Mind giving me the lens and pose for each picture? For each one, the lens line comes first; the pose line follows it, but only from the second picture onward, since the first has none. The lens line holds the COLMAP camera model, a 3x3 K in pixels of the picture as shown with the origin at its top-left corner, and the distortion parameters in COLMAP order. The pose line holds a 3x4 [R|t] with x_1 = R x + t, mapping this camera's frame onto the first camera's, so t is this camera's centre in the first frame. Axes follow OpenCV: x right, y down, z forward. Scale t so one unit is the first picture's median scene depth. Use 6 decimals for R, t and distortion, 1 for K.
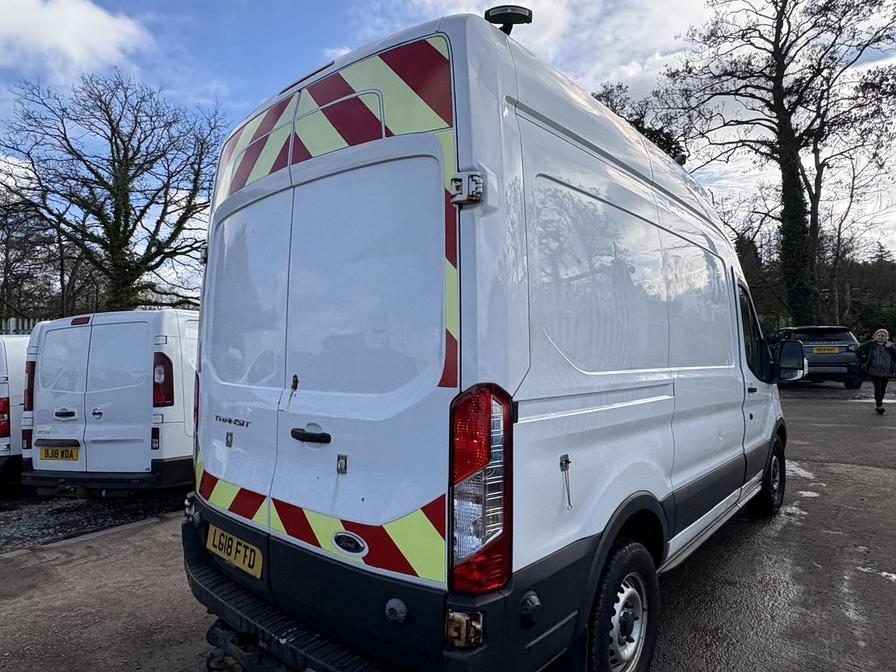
lens RADIAL K [[543.7, 0, 444.4], [0, 543.7, 338.2], [0, 0, 1]] dist [-0.003185, -0.000325]
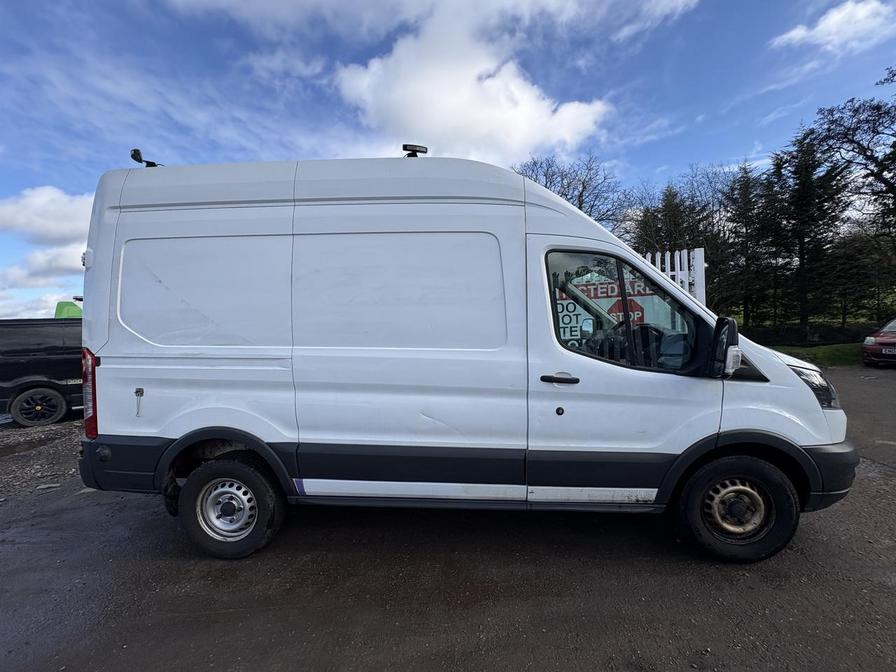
lens RADIAL K [[367.0, 0, 450.7], [0, 367.0, 338.0], [0, 0, 1]] dist [-0.000442, 0.000045]
pose [[0.609859, 0.039291, -0.791536, 0.345047], [0.020573, 0.997649, 0.065373, -0.003747], [0.792243, -0.056153, 0.607616, 0.199909]]
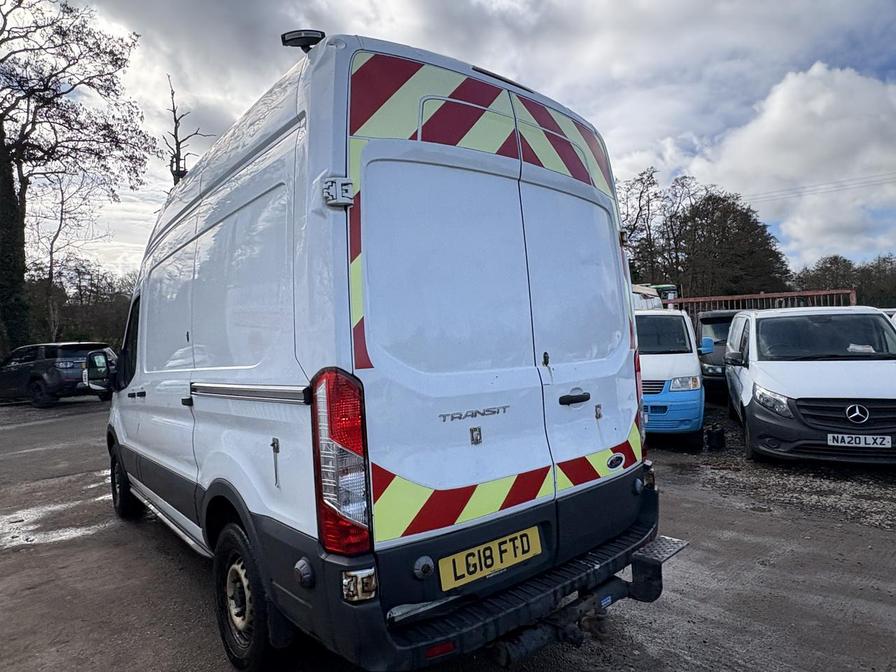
lens RADIAL K [[542.5, 0, 448.0], [0, 542.5, 336.0], [0, 0, 1]] dist [-0.000840, 0.000930]
pose [[0.148567, 0.015795, 0.988776, -1.419883], [0.030492, 0.999324, -0.020545, 0.051401], [-0.988432, 0.033202, 0.147984, 1.034627]]
